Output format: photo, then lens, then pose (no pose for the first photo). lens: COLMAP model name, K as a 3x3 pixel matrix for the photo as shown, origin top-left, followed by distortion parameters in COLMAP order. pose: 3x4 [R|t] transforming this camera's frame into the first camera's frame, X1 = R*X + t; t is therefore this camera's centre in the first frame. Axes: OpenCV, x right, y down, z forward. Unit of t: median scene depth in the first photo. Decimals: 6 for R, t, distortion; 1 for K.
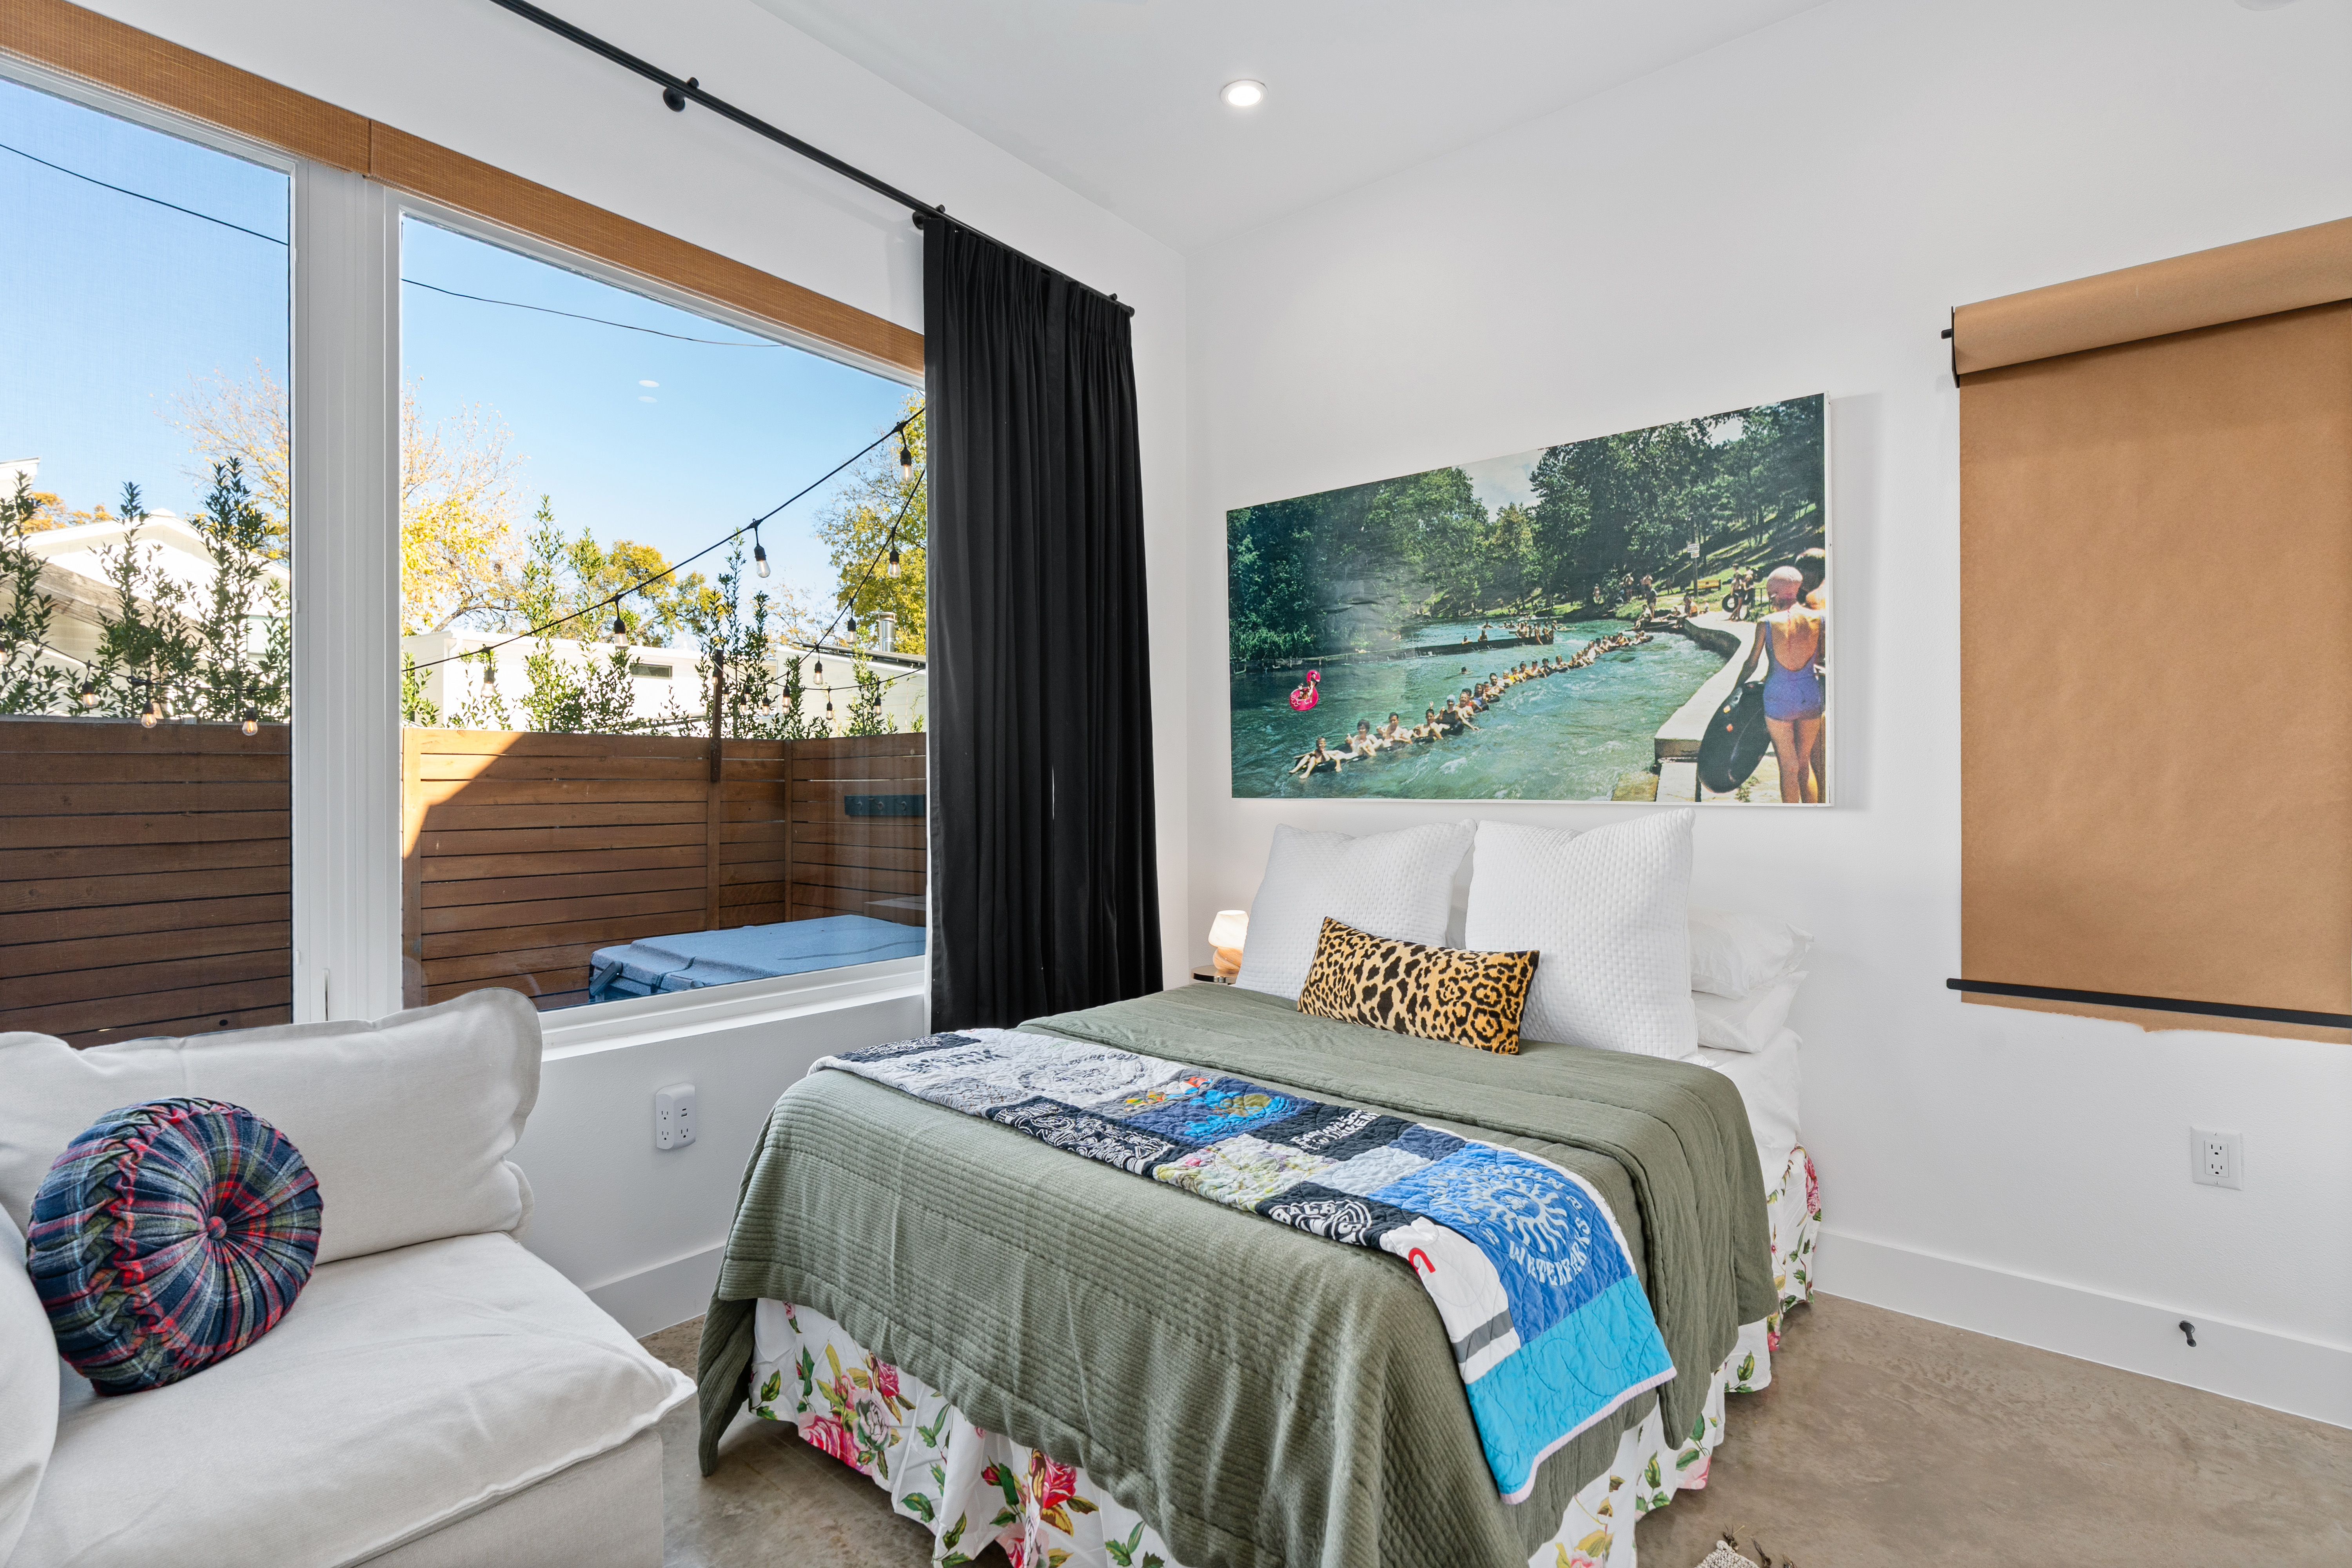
lens RADIAL K [[1070.2, 0, 1177.4], [0, 1070.2, 792.6], [0, 0, 1]] dist [-0.008051, 0.002290]
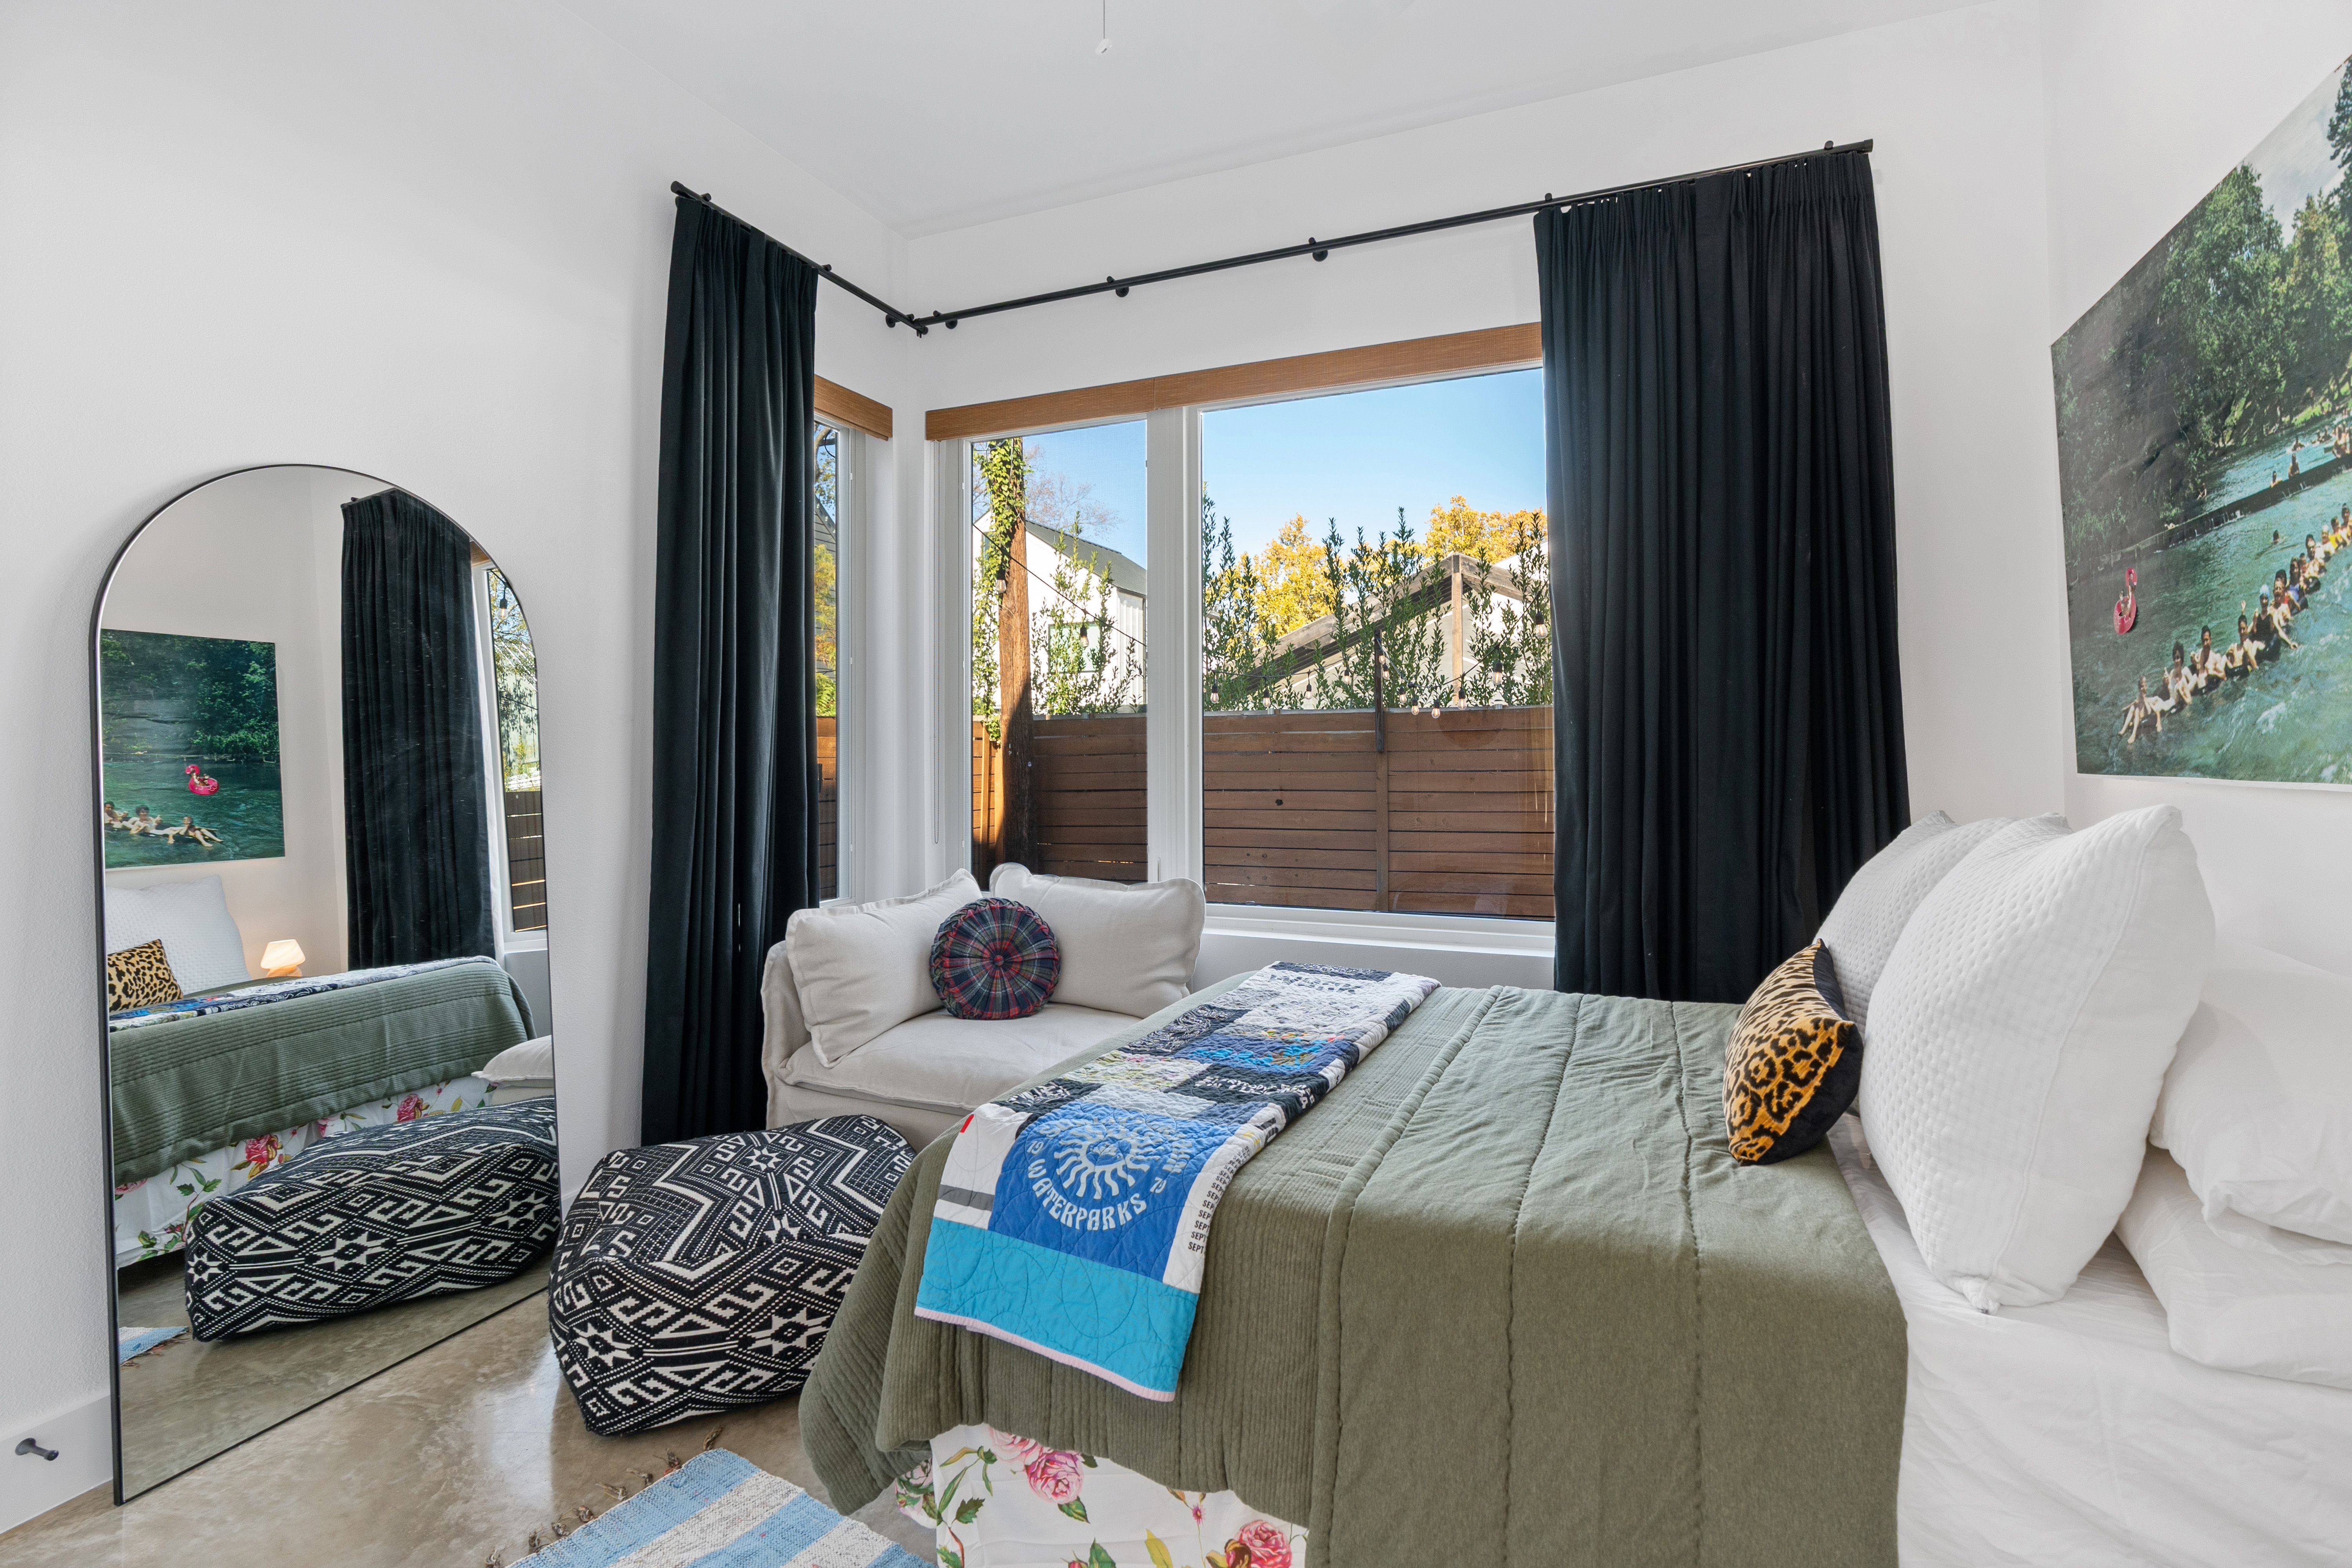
lens RADIAL K [[1070.2, 0, 1195.2], [0, 1070.2, 742.3], [0, 0, 1]] dist [-0.008051, 0.002290]
pose [[0.307315, -0.008619, -0.951569, 0.615633], [-0.004585, 0.999934, -0.010538, -0.005256], [0.951597, 0.007602, 0.307255, 0.341109]]
